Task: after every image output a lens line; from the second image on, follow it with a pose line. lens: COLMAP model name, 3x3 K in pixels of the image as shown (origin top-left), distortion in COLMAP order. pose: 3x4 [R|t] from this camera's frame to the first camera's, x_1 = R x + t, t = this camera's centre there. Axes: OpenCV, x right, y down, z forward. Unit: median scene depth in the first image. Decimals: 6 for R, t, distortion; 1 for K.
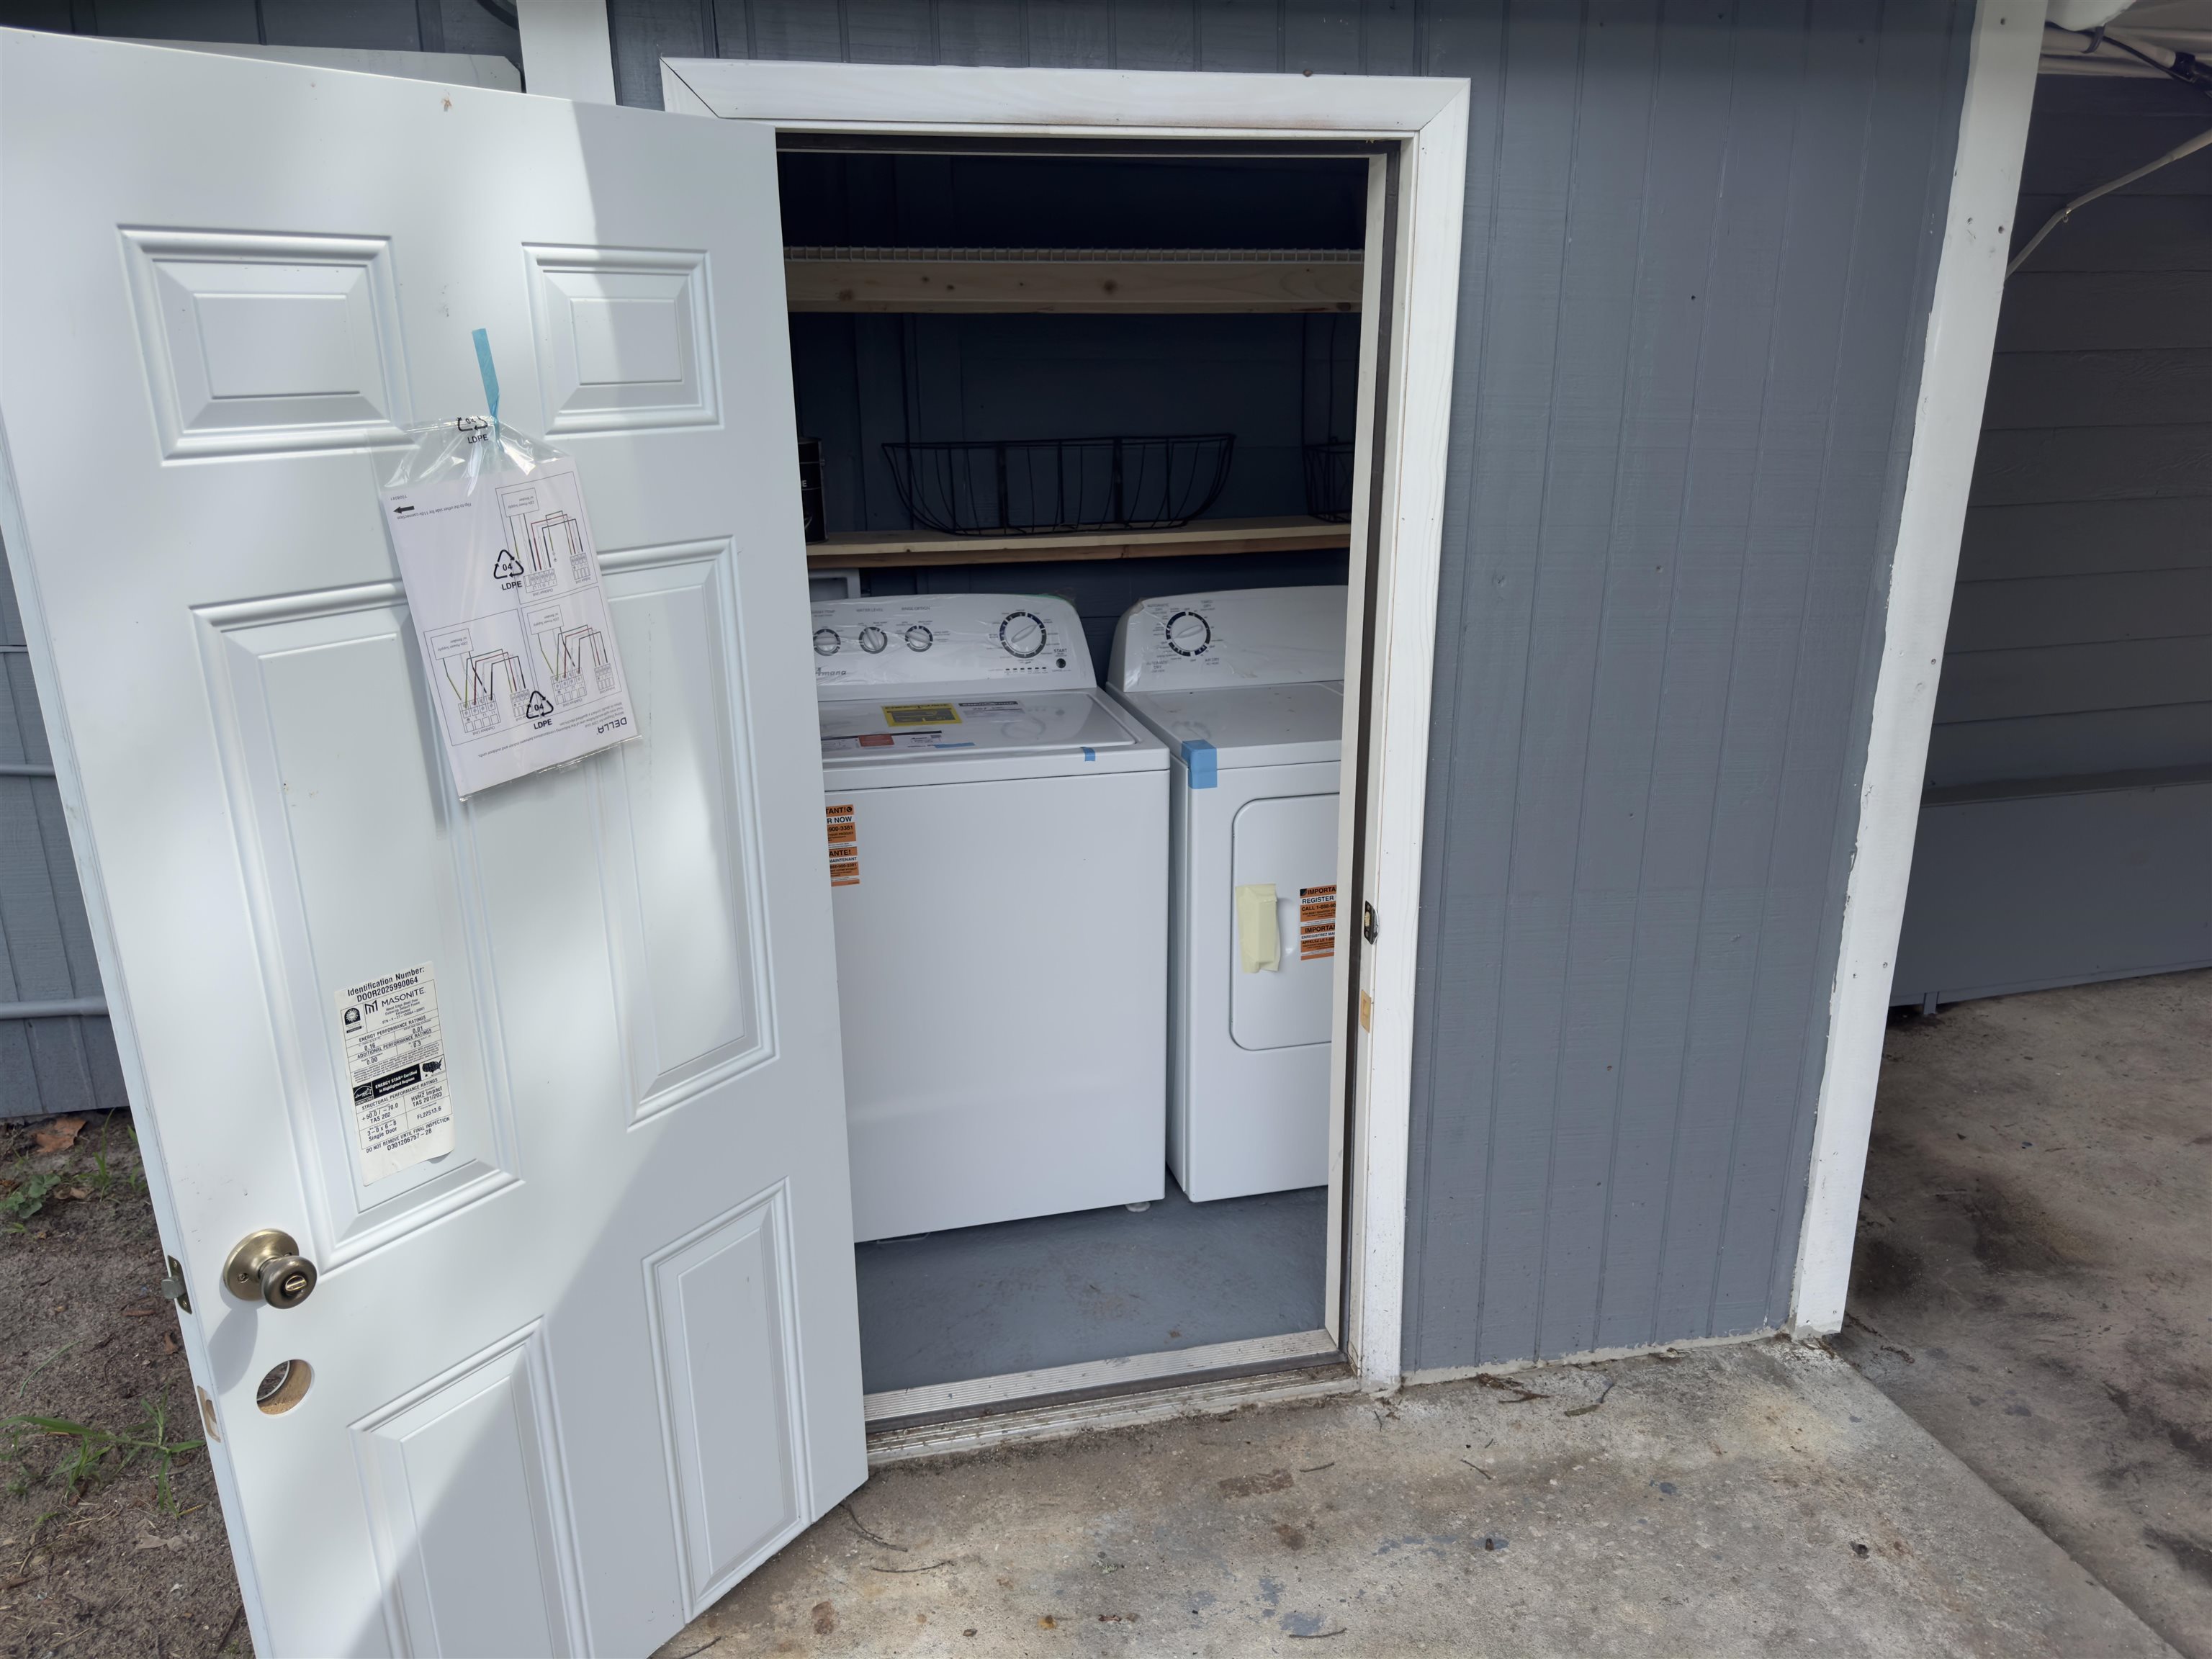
lens RADIAL K [[1565.4, 0, 1109.9], [0, 1565.4, 830.3], [0, 0, 1]] dist [0.032354, 0.000894]
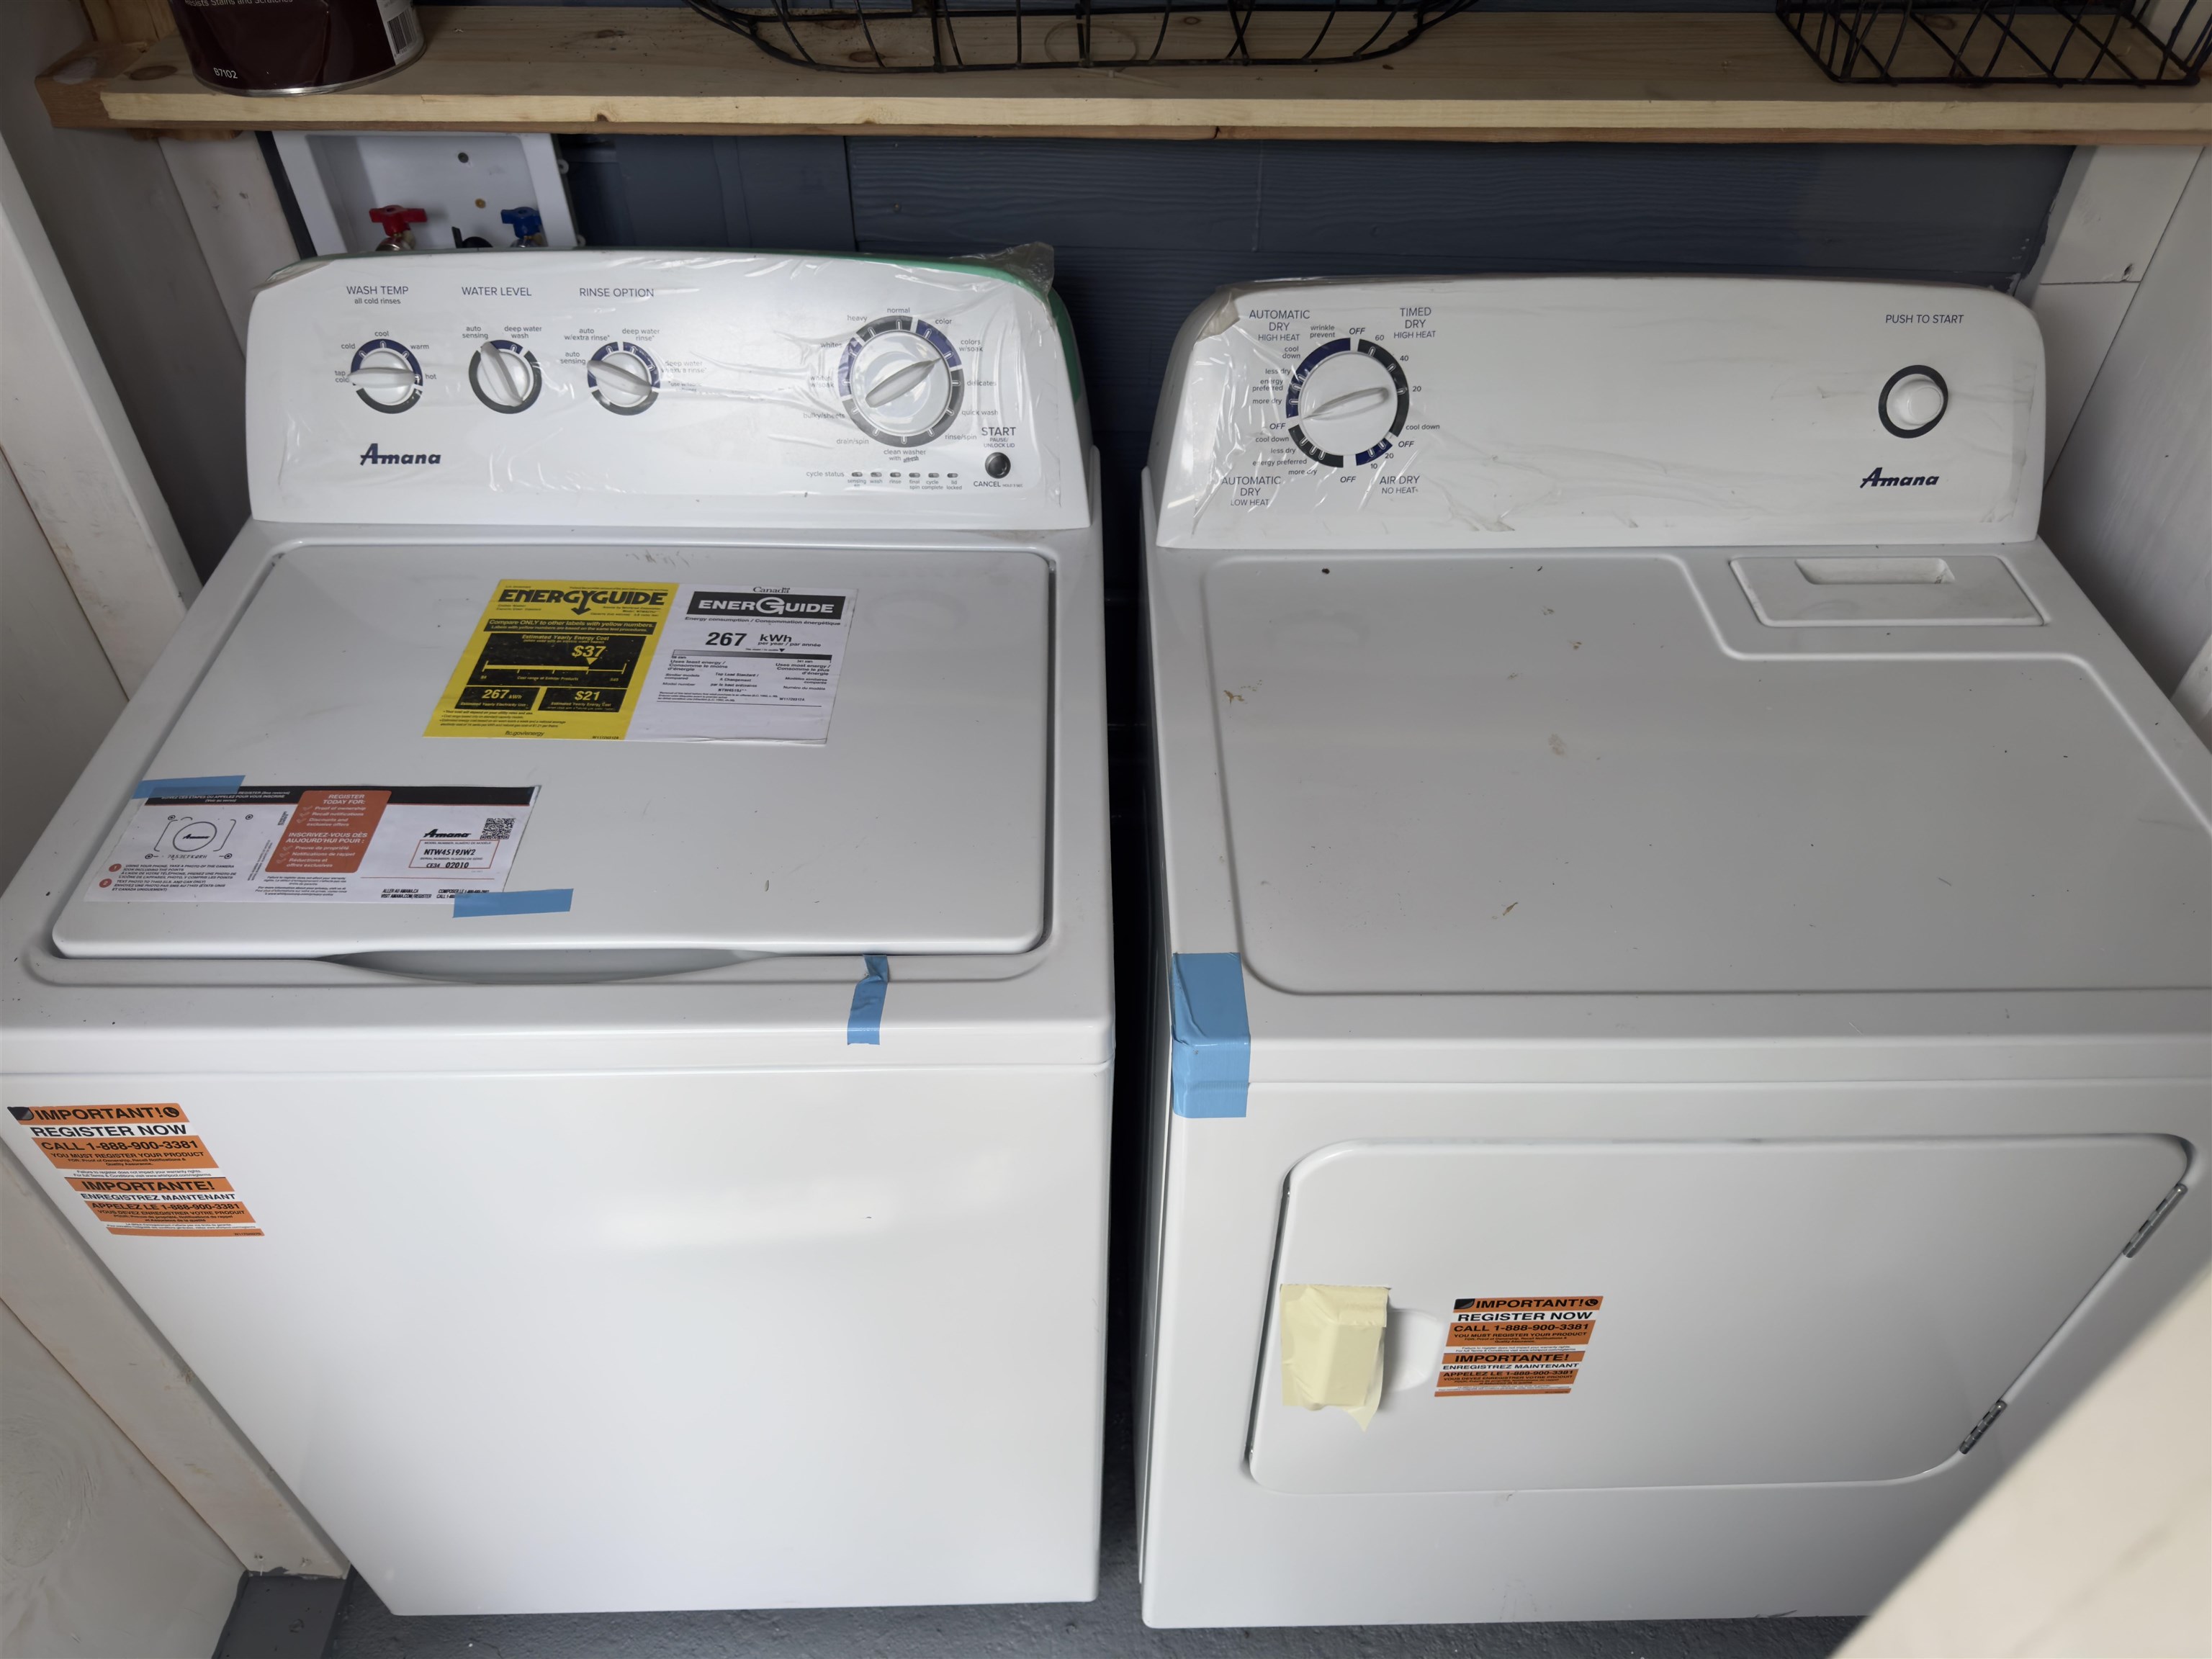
lens RADIAL K [[1565.4, 0, 1096.9], [0, 1565.4, 836.8], [0, 0, 1]] dist [0.032354, 0.000894]
pose [[0.973143, 0.169794, -0.155444, 0.069057], [-0.079360, 0.881305, 0.465837, -0.208717], [0.216090, -0.440990, 0.871110, 0.626418]]
